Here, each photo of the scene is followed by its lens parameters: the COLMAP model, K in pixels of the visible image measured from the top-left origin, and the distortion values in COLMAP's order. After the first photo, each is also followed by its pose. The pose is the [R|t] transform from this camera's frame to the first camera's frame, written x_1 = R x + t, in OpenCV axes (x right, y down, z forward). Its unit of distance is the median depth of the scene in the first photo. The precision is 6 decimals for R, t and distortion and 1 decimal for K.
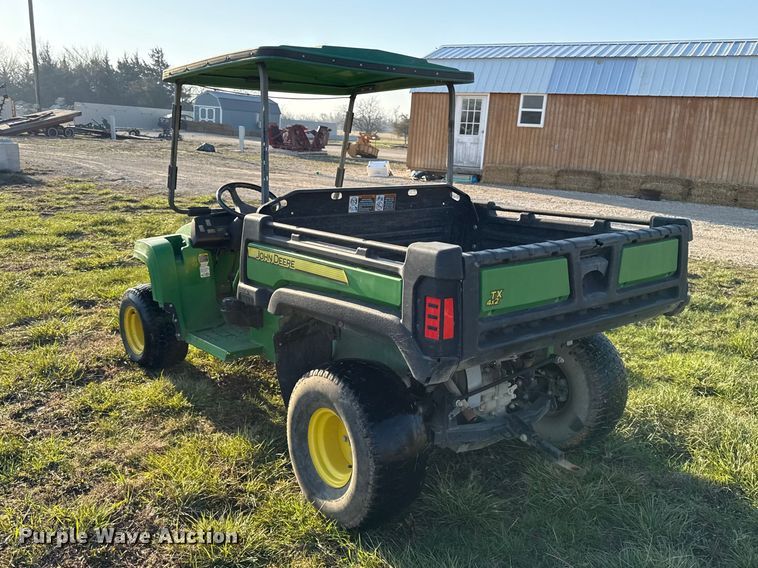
lens RADIAL K [[670.4, 0, 382.3], [0, 670.4, 258.8], [0, 0, 1]] dist [0.126457, -0.237792]
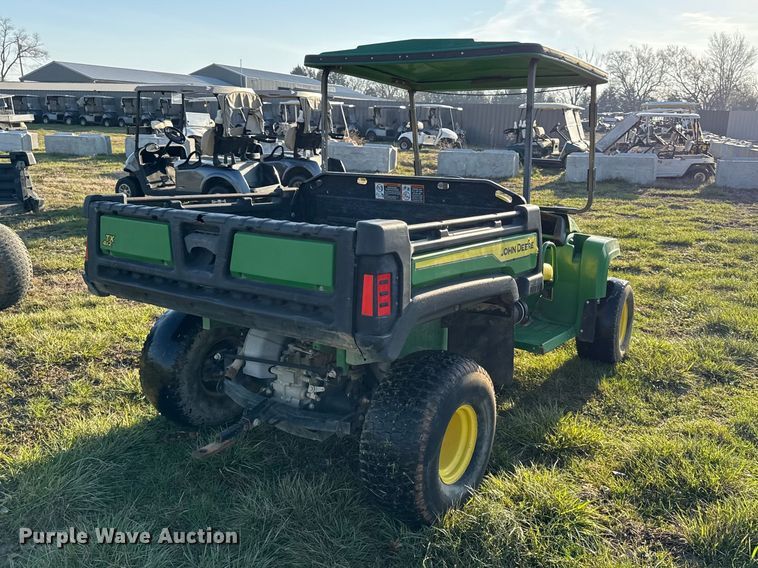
lens RADIAL K [[670.4, 0, 382.3], [0, 670.4, 258.8], [0, 0, 1]] dist [0.126457, -0.237792]
pose [[0.279450, 0.143063, -0.949442, 0.820285], [-0.183415, 0.978582, 0.093470, -0.064979], [0.942479, 0.148022, 0.299705, 0.601557]]
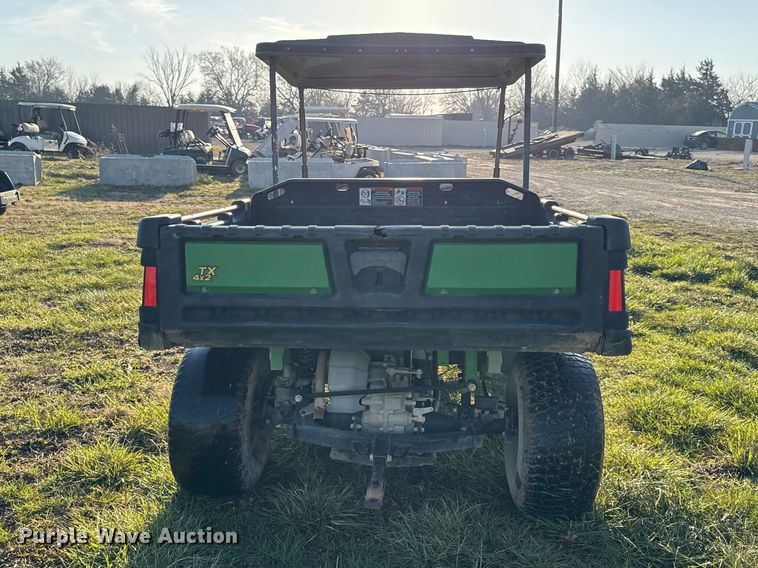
lens RADIAL K [[714.8, 0, 379.0], [0, 714.8, 284.0], [0, 0, 1]] dist [0.168941, -0.391044]
pose [[0.736361, 0.095730, -0.669782, 0.573013], [-0.101082, 0.994395, 0.030996, 0.008092], [0.668995, 0.044878, 0.741911, 0.216787]]
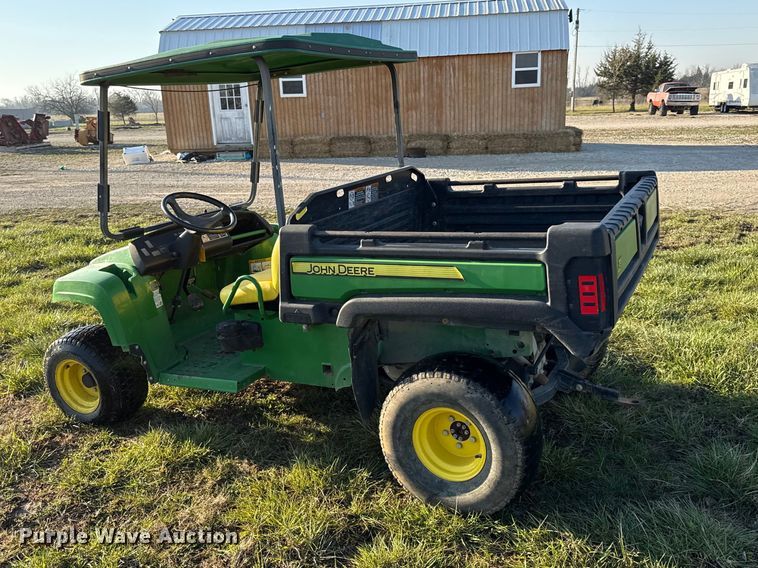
lens RADIAL K [[676.0, 0, 390.2], [0, 676.0, 274.4], [0, 0, 1]] dist [0.144132, -0.236720]
pose [[0.905098, -0.185403, 0.382654, -0.324642], [0.160651, 0.982335, 0.095968, -0.050965], [-0.393687, -0.025387, 0.918894, 0.077781]]
